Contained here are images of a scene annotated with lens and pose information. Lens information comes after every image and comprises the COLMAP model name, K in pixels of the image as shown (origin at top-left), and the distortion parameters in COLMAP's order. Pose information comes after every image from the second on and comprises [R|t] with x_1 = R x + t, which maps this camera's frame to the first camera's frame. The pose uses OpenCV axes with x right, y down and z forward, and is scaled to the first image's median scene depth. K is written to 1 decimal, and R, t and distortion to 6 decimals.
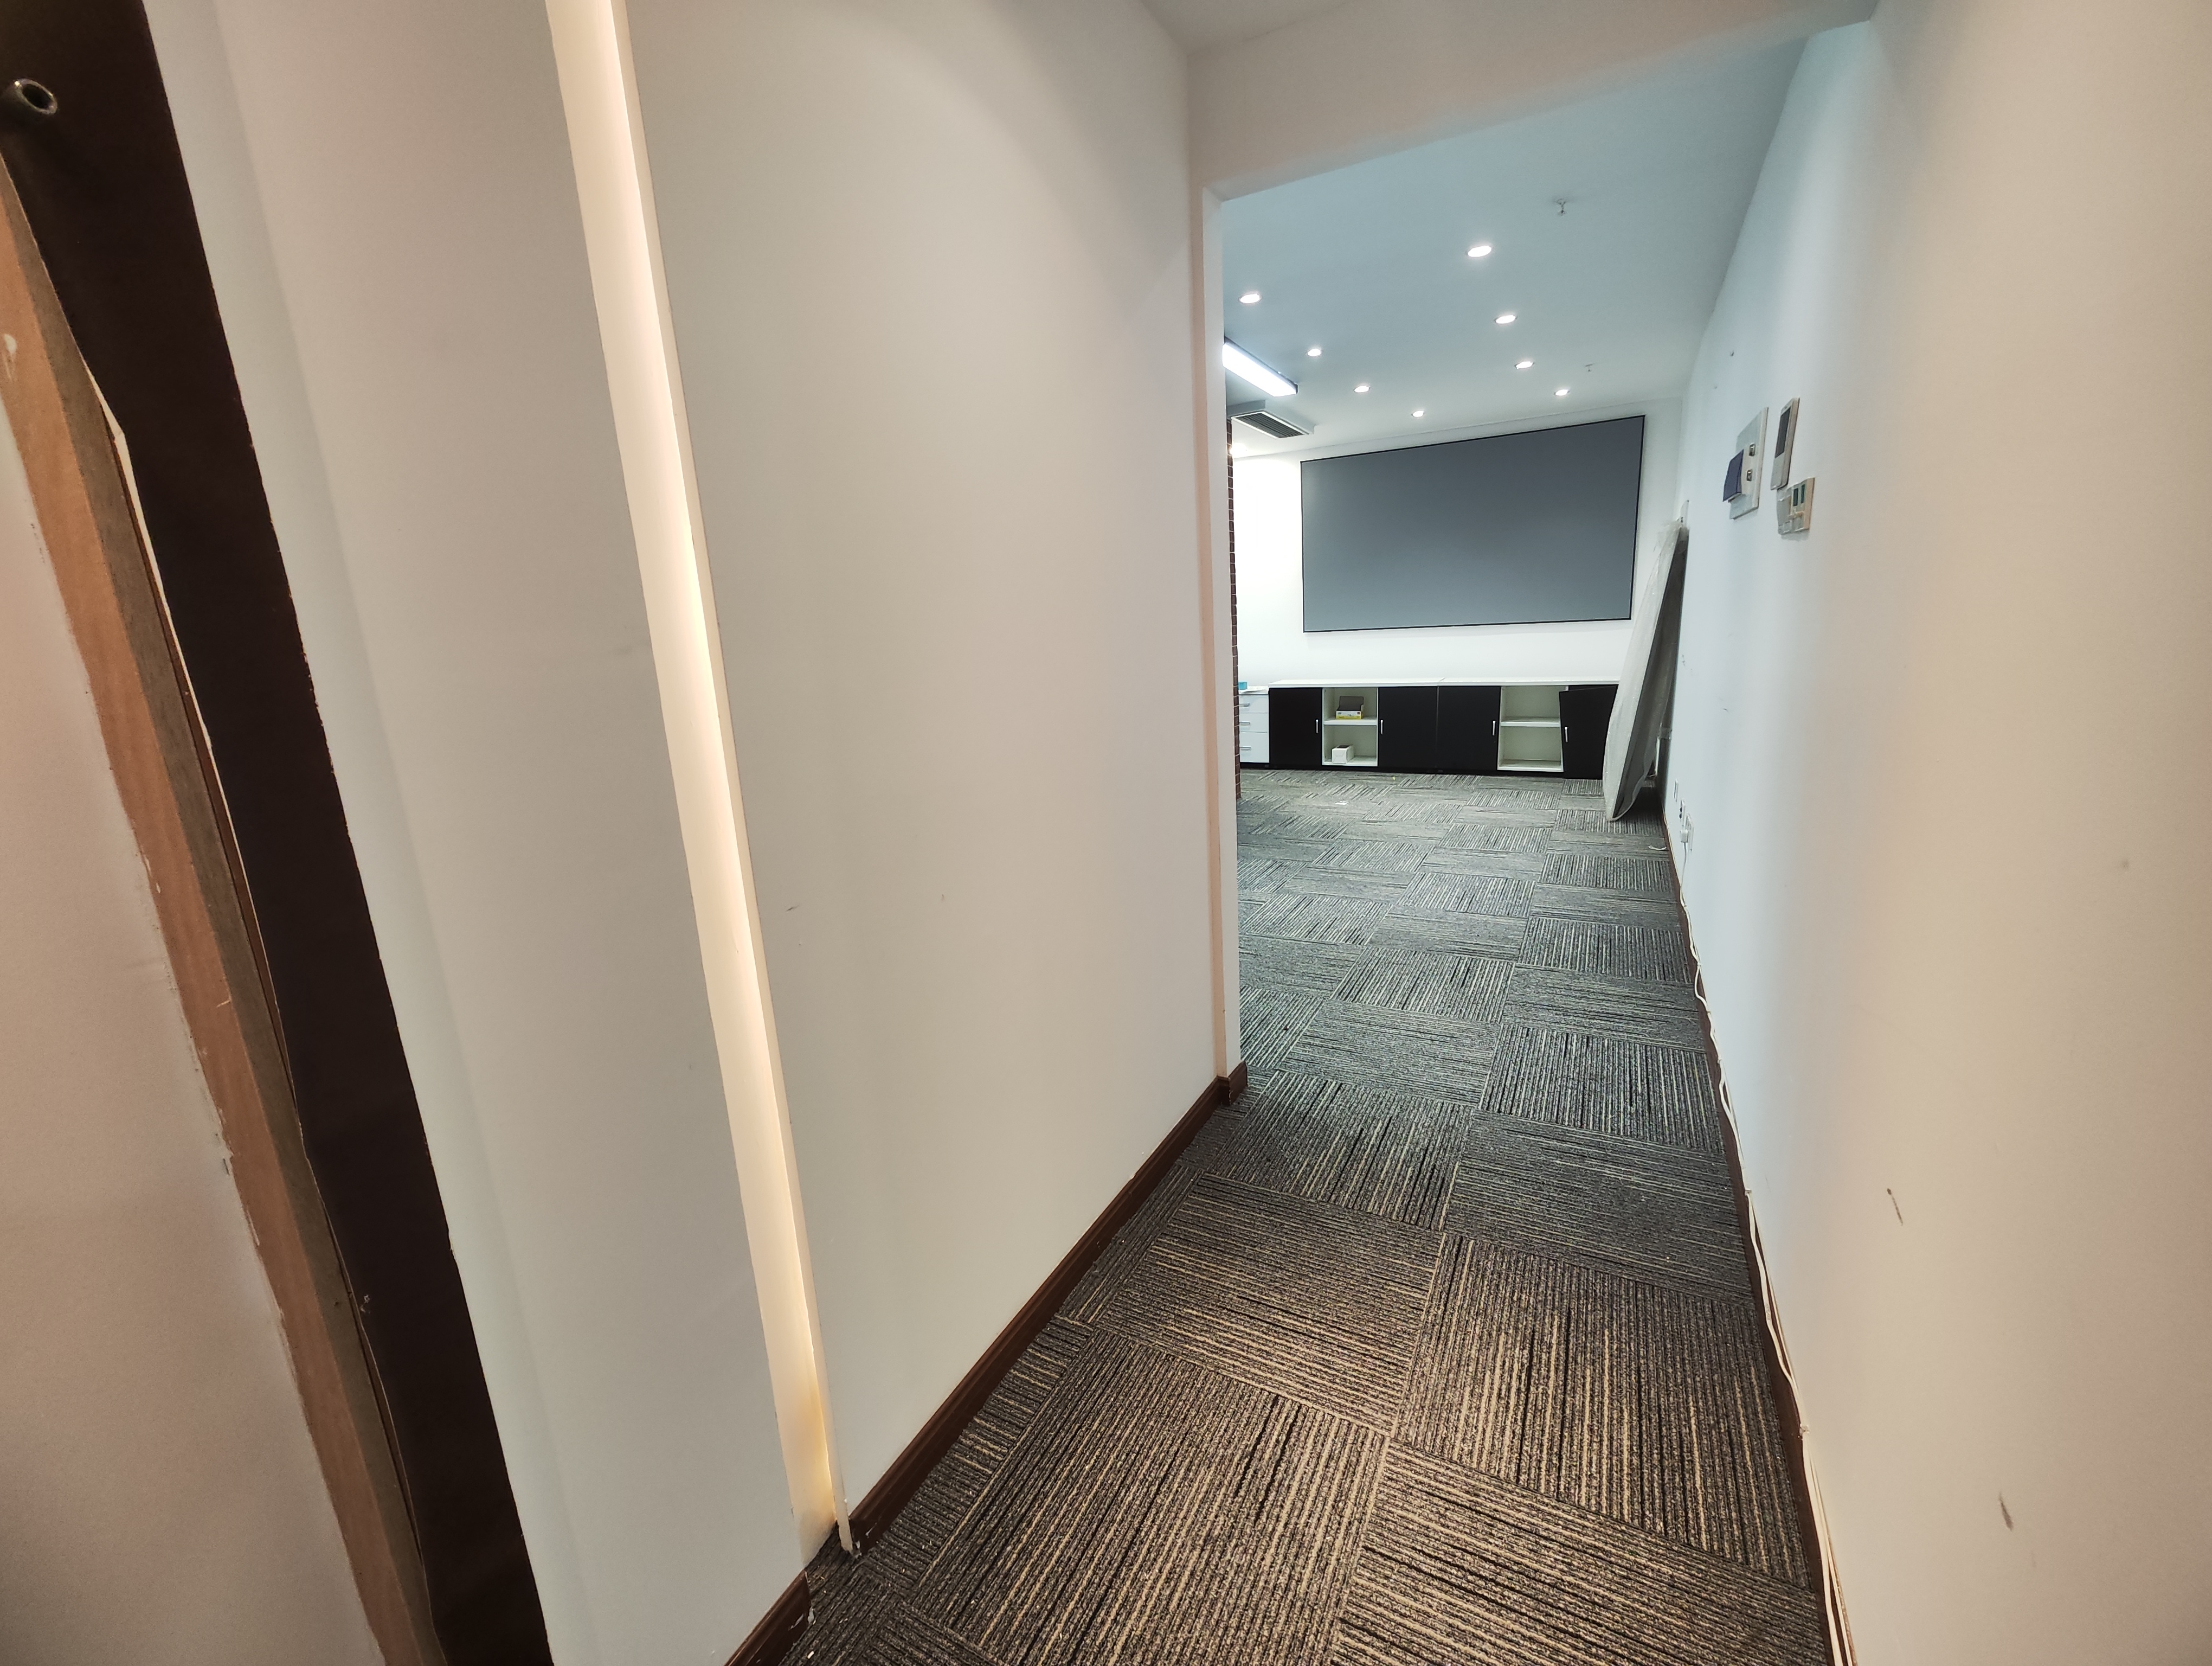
lens RADIAL K [[917.3, 0, 1117.6], [0, 917.3, 831.4], [0, 0, 1]] dist [-0.001425, 0.000223]
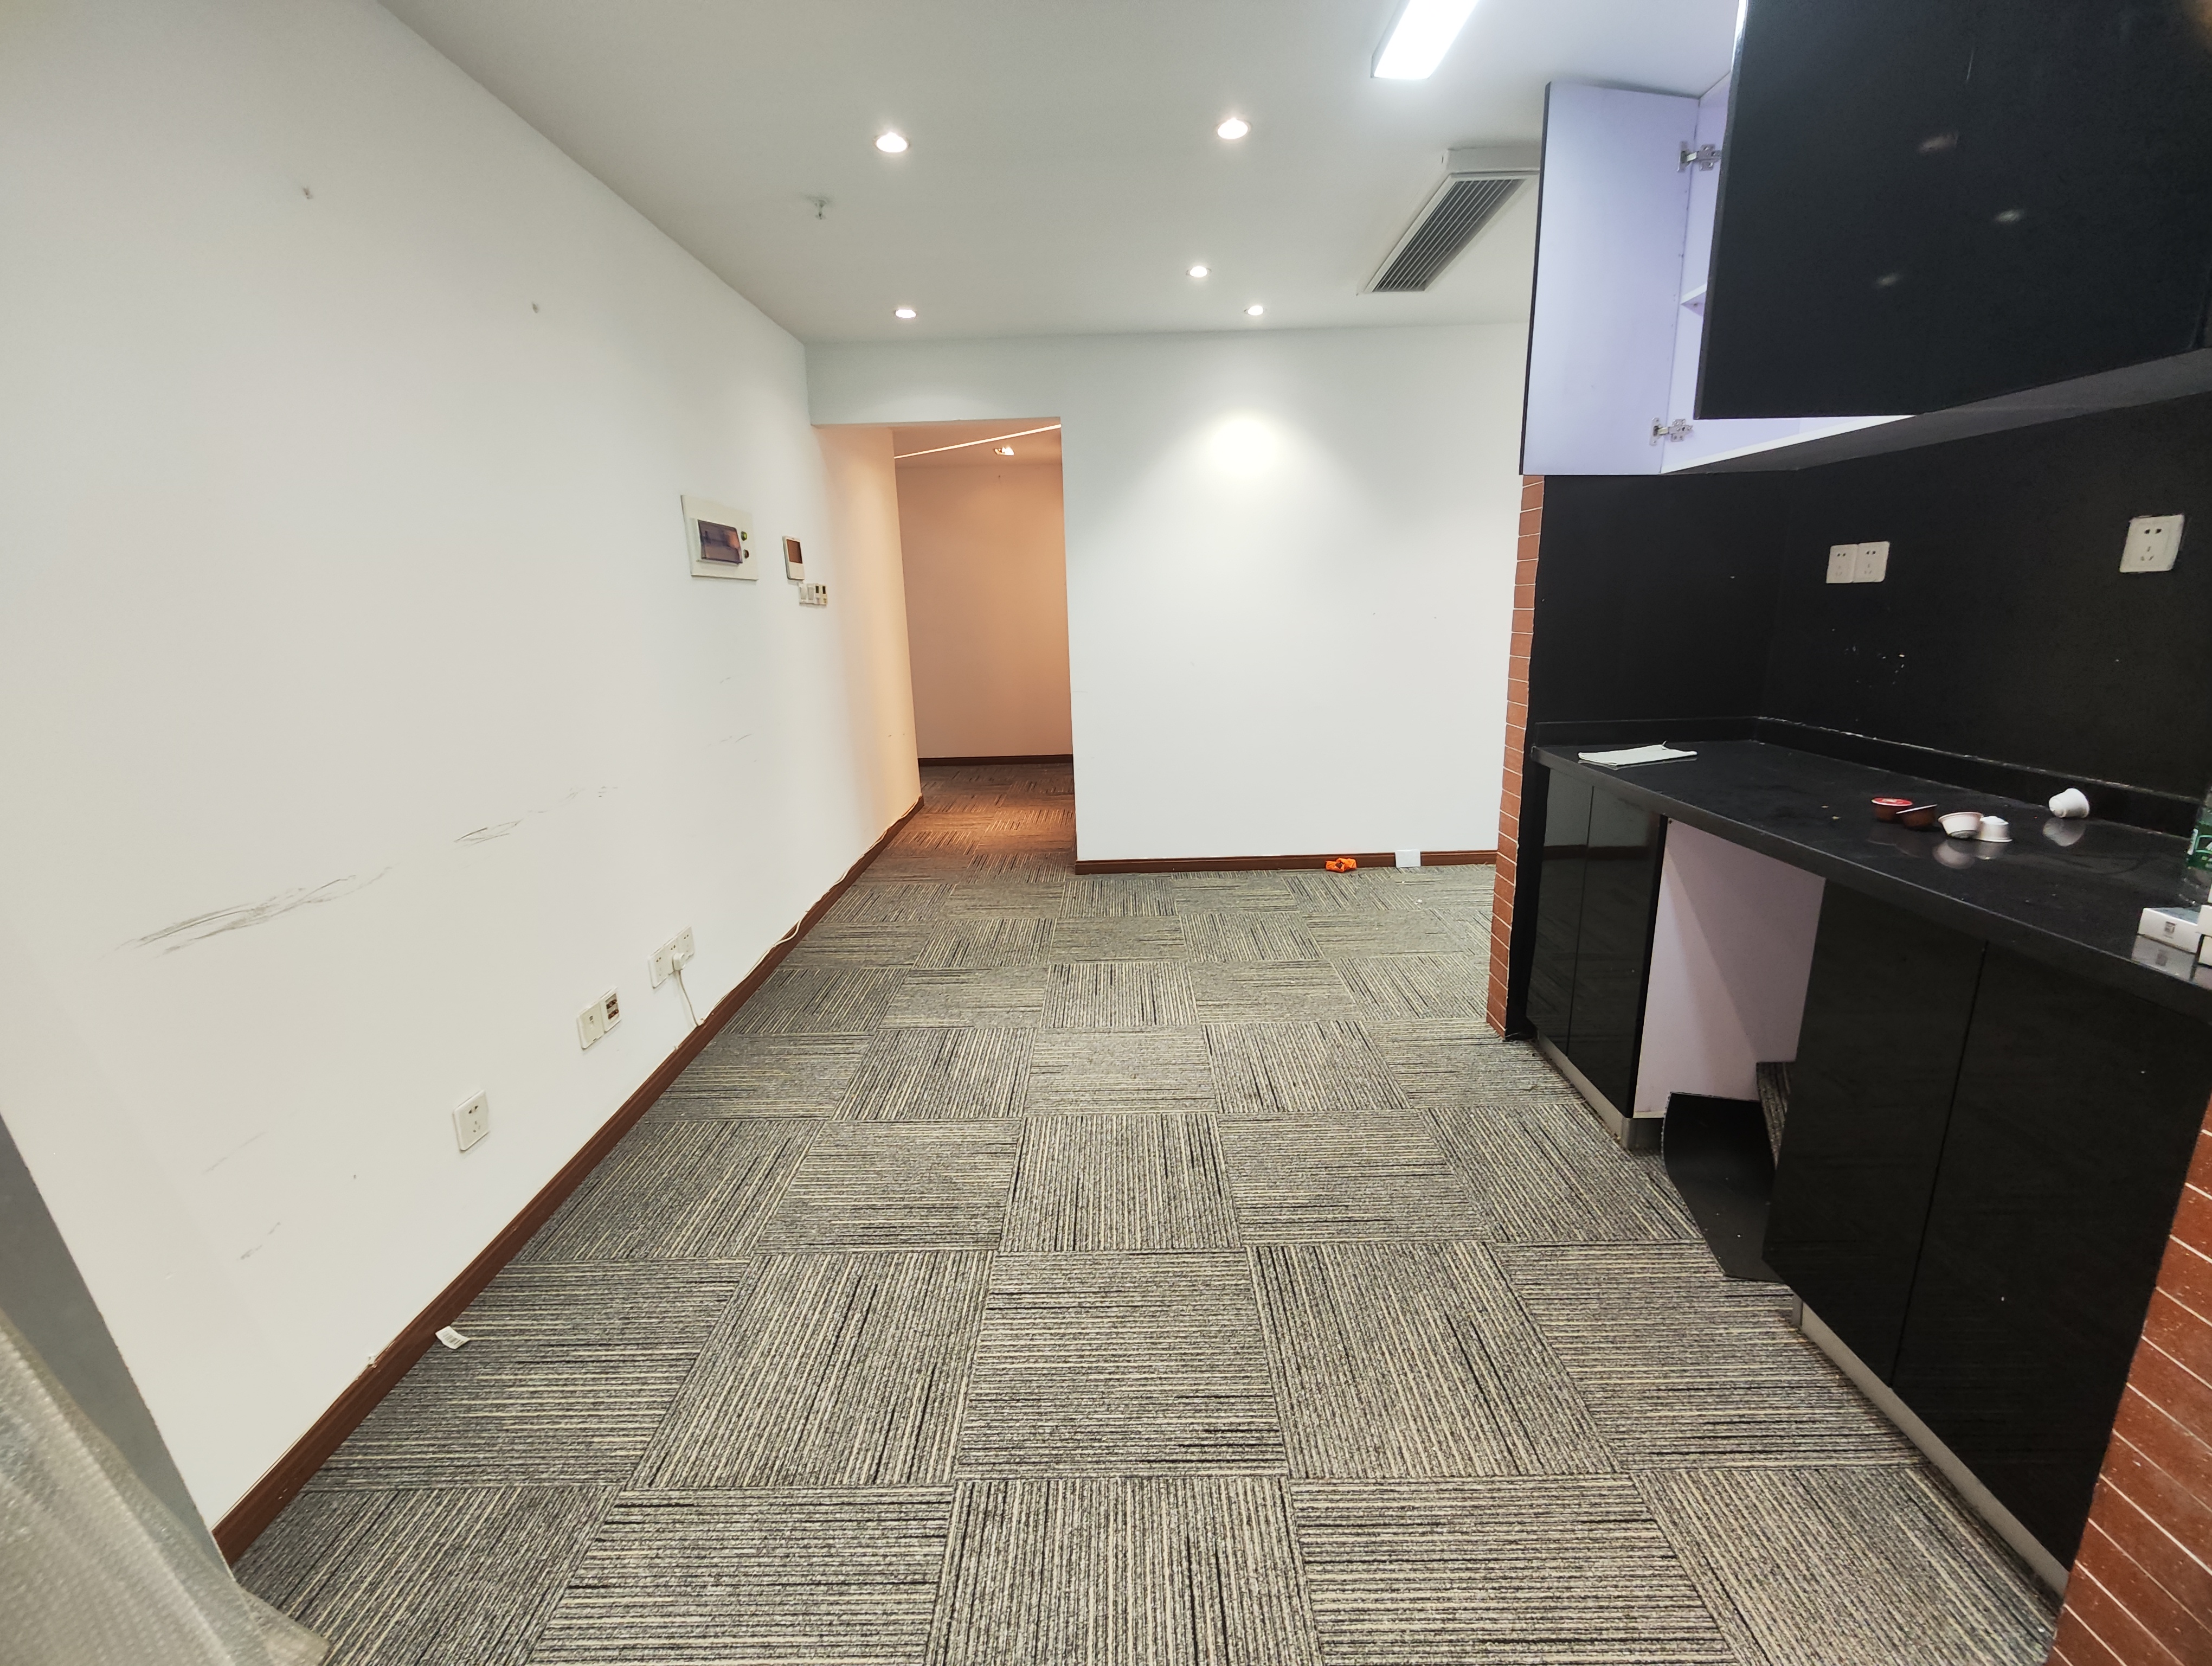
lens RADIAL K [[917.3, 0, 1112.3], [0, 917.3, 825.6], [0, 0, 1]] dist [-0.001425, 0.000223]
pose [[-0.883361, 0.185455, -0.430442, 0.380339], [-0.034634, 0.890046, 0.454552, -0.290801], [0.467412, 0.416442, -0.779809, 1.086334]]
